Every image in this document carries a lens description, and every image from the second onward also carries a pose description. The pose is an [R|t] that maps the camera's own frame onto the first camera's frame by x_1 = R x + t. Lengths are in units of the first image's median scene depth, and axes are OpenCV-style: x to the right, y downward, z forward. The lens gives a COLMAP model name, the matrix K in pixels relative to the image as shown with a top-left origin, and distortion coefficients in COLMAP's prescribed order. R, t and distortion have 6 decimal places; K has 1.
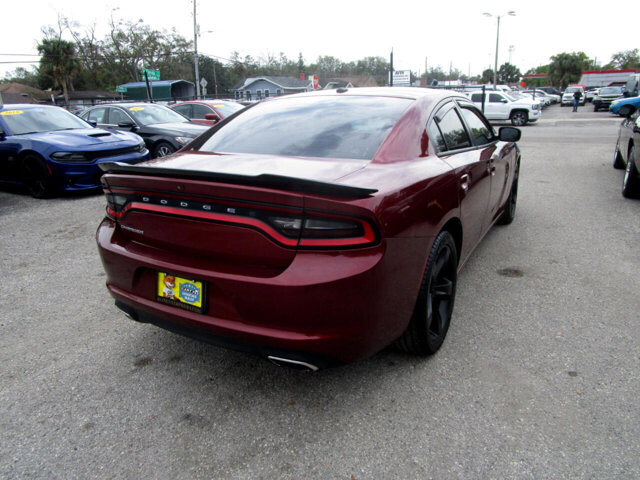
lens RADIAL K [[459.4, 0, 310.2], [0, 459.4, 242.9], [0, 0, 1]] dist [-0.016203, 0.005369]
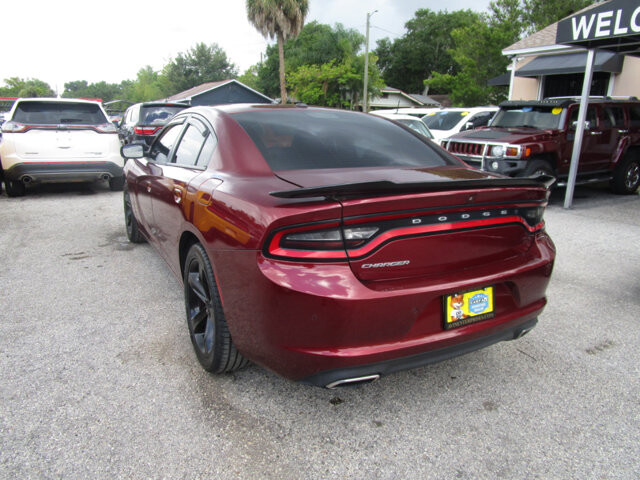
lens RADIAL K [[459.4, 0, 313.6], [0, 459.4, 235.3], [0, 0, 1]] dist [-0.016203, 0.005369]
pose [[0.516065, -0.171139, 0.839278, -1.155186], [0.226469, 0.972230, 0.058995, -0.159742], [-0.826068, 0.159626, 0.540492, 0.679977]]
